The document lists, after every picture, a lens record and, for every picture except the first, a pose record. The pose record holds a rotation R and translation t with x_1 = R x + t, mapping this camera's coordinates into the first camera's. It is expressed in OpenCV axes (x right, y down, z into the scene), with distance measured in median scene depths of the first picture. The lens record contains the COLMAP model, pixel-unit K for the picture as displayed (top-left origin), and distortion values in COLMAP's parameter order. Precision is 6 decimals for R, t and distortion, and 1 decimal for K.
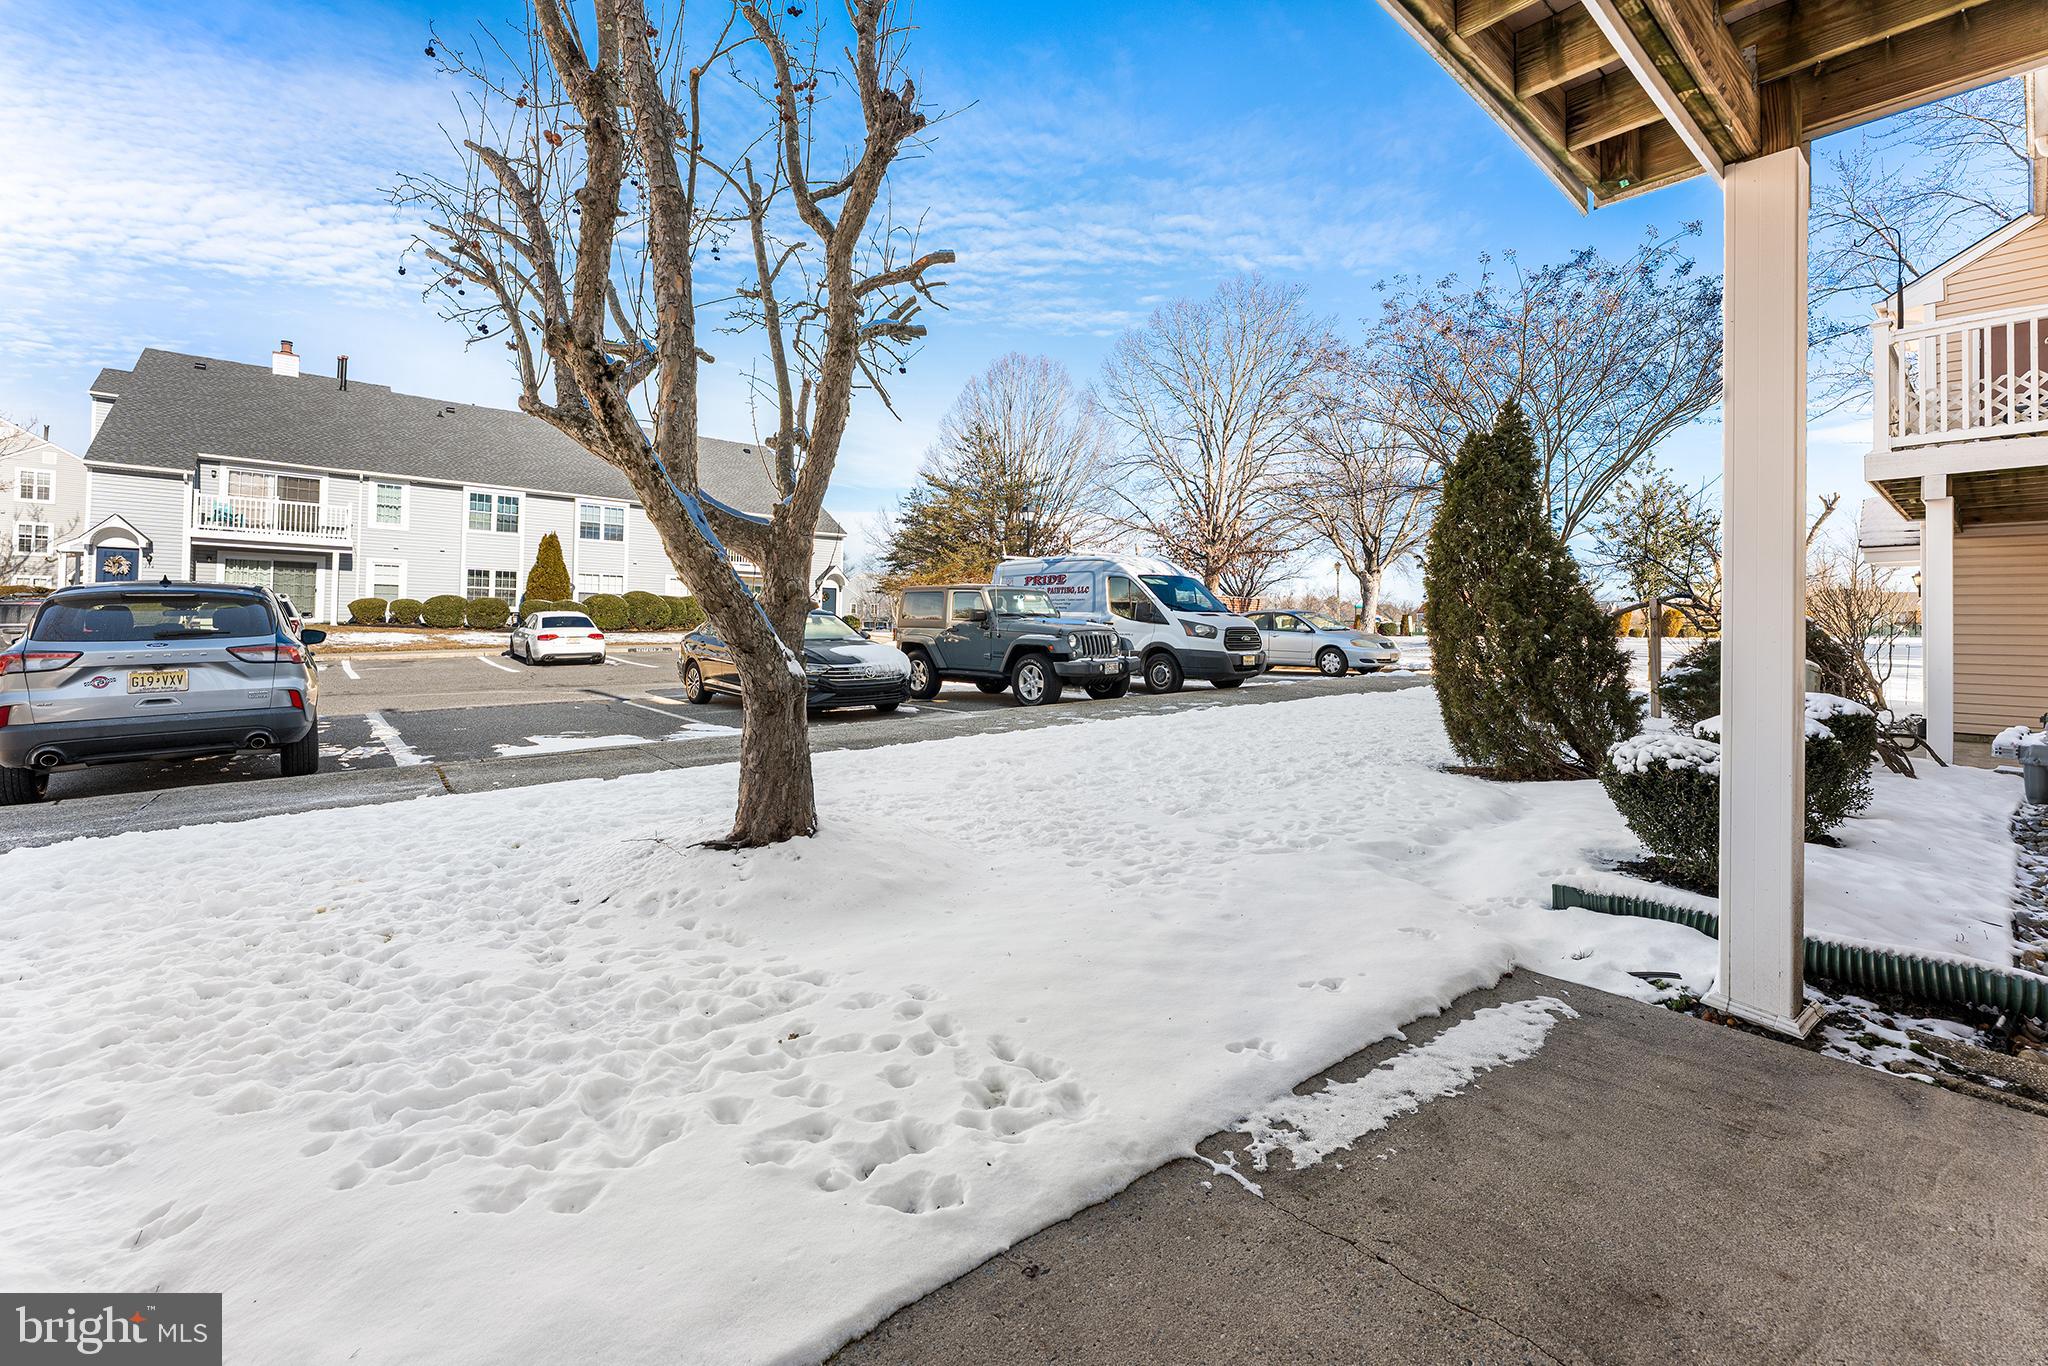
lens RADIAL K [[837.0, 0, 1007.6], [0, 837.0, 635.3], [0, 0, 1]] dist [0.000951, 0.000087]
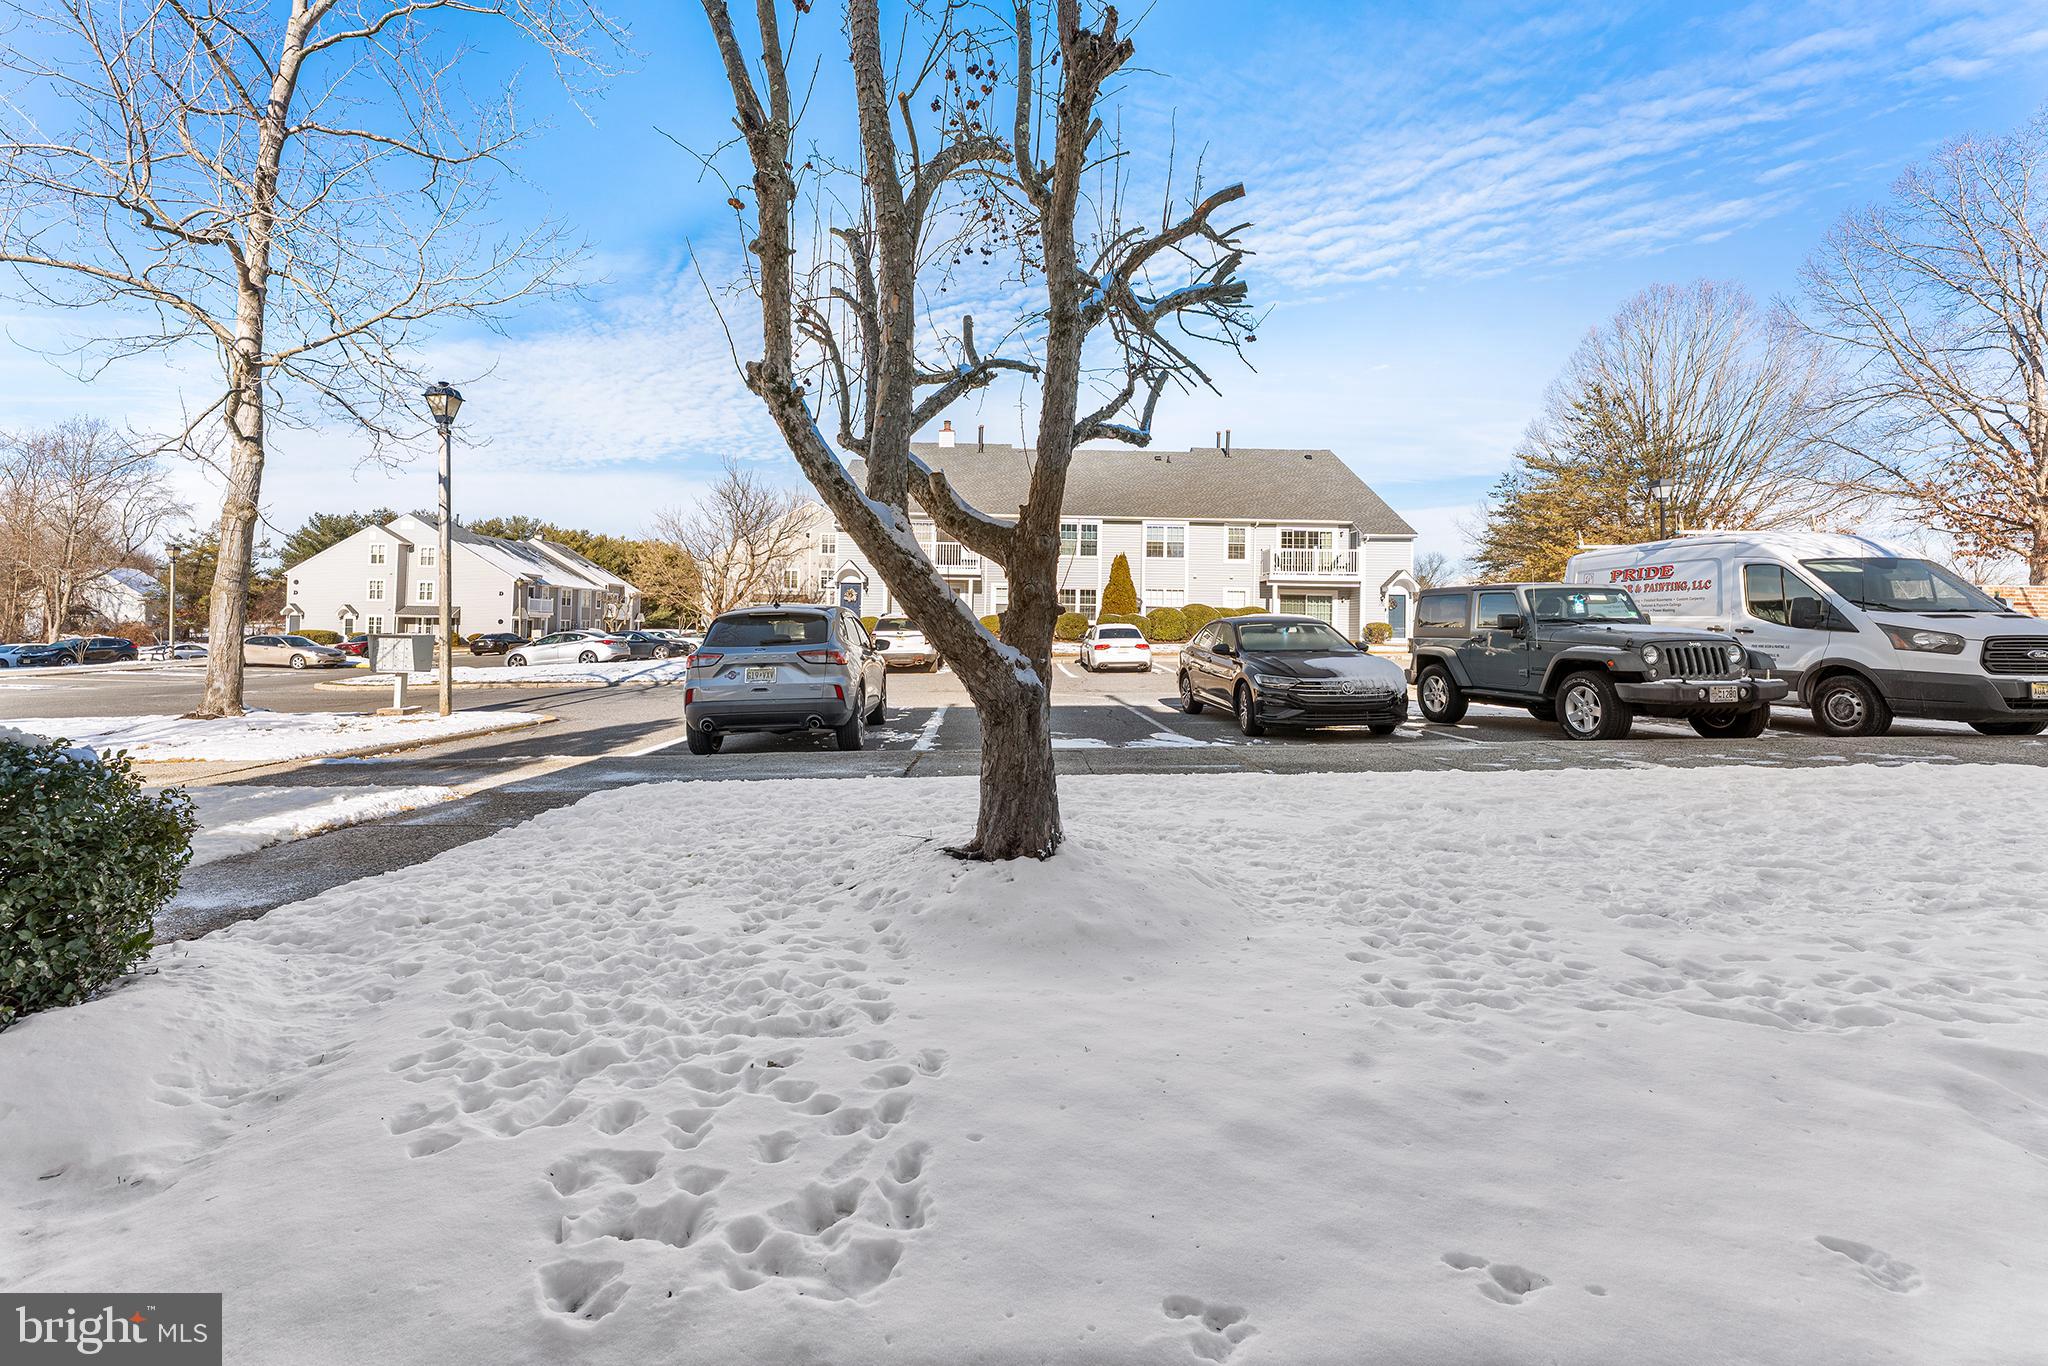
lens RADIAL K [[845.9, 0, 1011.1], [0, 845.9, 626.0], [0, 0, 1]] dist [-0.000134, -0.000346]
pose [[0.782515, -0.010370, -0.622546, 0.106526], [-0.004964, 0.999726, -0.022892, 0.001226], [0.622612, 0.021004, 0.782249, 0.079828]]
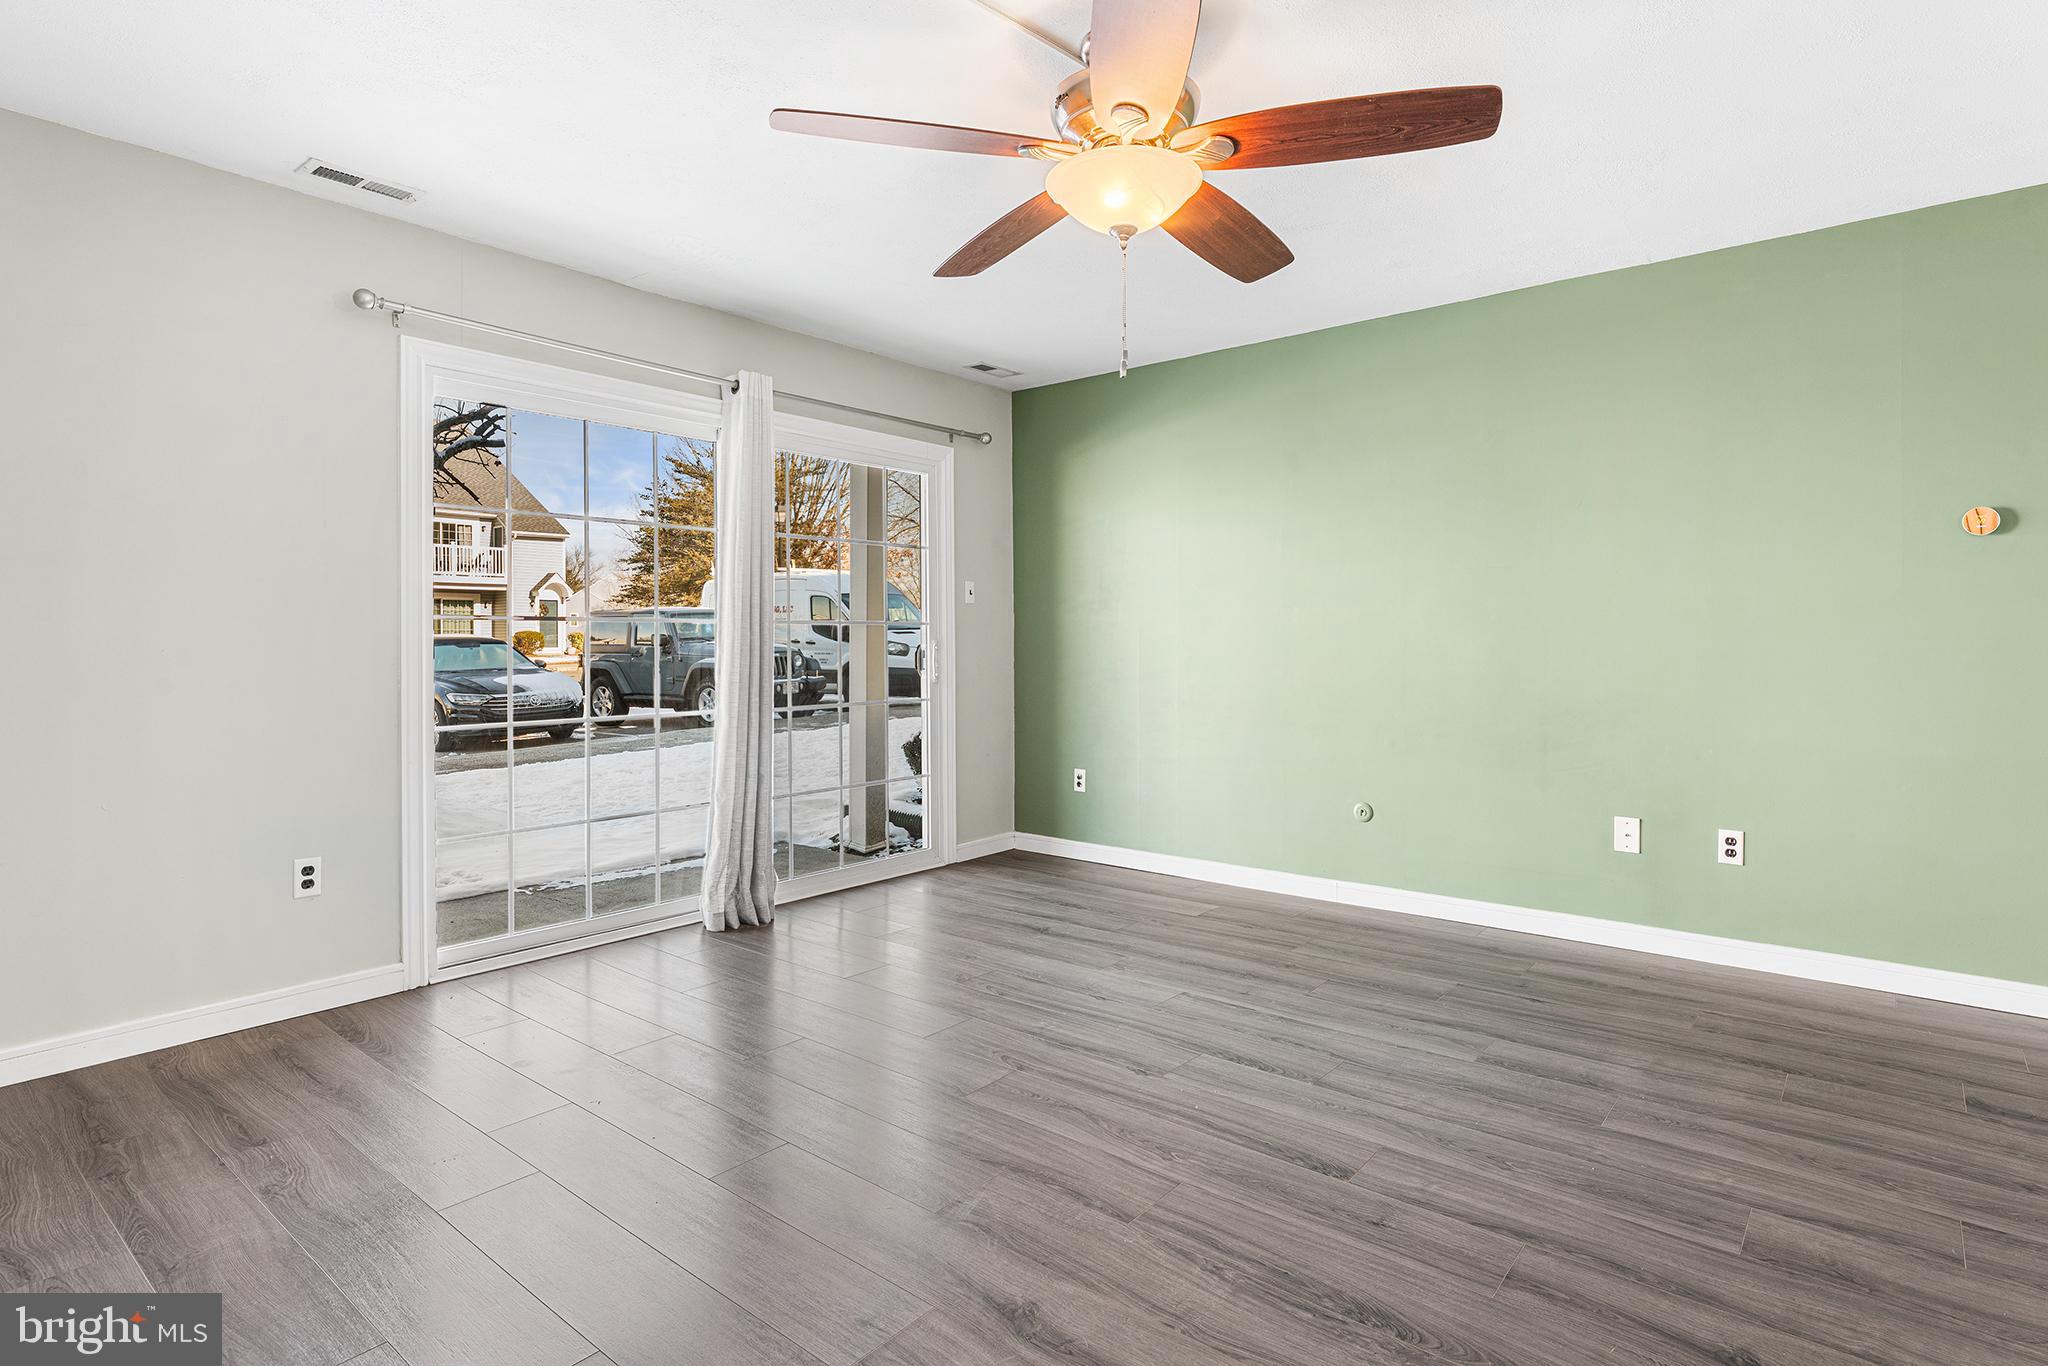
lens RADIAL K [[1062.8, 0, 1015.5], [0, 1062.8, 624.5], [0, 0, 1]] dist [-0.000410, -0.000260]
pose [[0.983398, -0.020325, 0.180322, 0.175719], [0.023833, 0.999566, -0.017307, -0.011366], [-0.179892, 0.021318, 0.983455, -0.385453]]
